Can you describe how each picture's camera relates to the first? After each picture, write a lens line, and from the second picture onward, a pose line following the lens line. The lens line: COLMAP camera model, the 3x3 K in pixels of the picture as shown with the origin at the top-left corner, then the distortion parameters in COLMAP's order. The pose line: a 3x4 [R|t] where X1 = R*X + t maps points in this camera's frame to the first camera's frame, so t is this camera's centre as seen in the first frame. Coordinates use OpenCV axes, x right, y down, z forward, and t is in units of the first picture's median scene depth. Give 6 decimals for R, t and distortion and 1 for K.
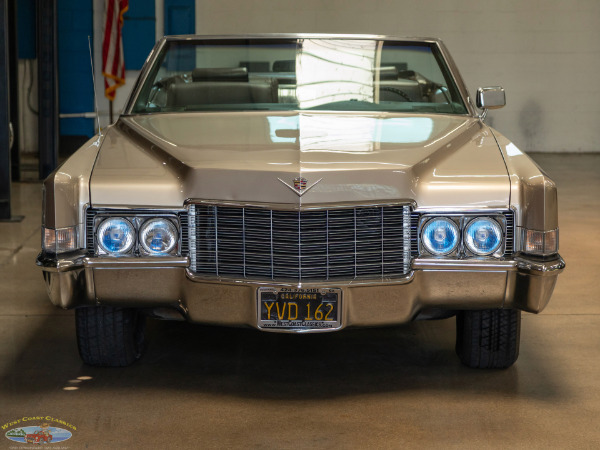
lens RADIAL K [[1617.3, 0, 299.9], [0, 1617.3, 225.8], [0, 0, 1]] dist [0.025700, 0.283750]
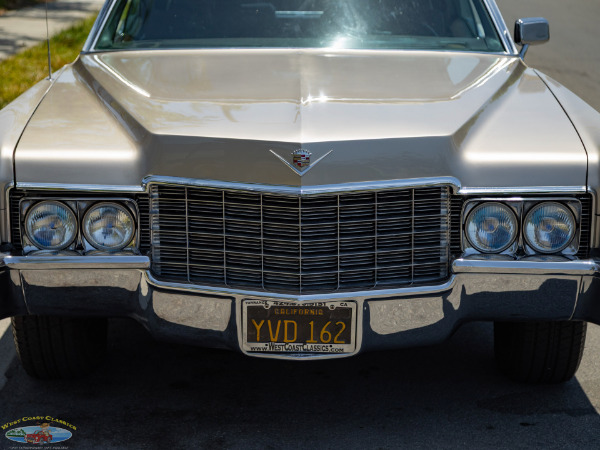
lens RADIAL K [[1121.9, 0, 299.7], [0, 1121.9, 224.8], [0, 0, 1]] dist [0.016688, 0.054209]
pose [[0.999993, 0.003662, -0.000958, 0.000161], [-0.003539, 0.994262, 0.106915, -0.049180], [0.001344, -0.106911, 0.994268, 0.492641]]
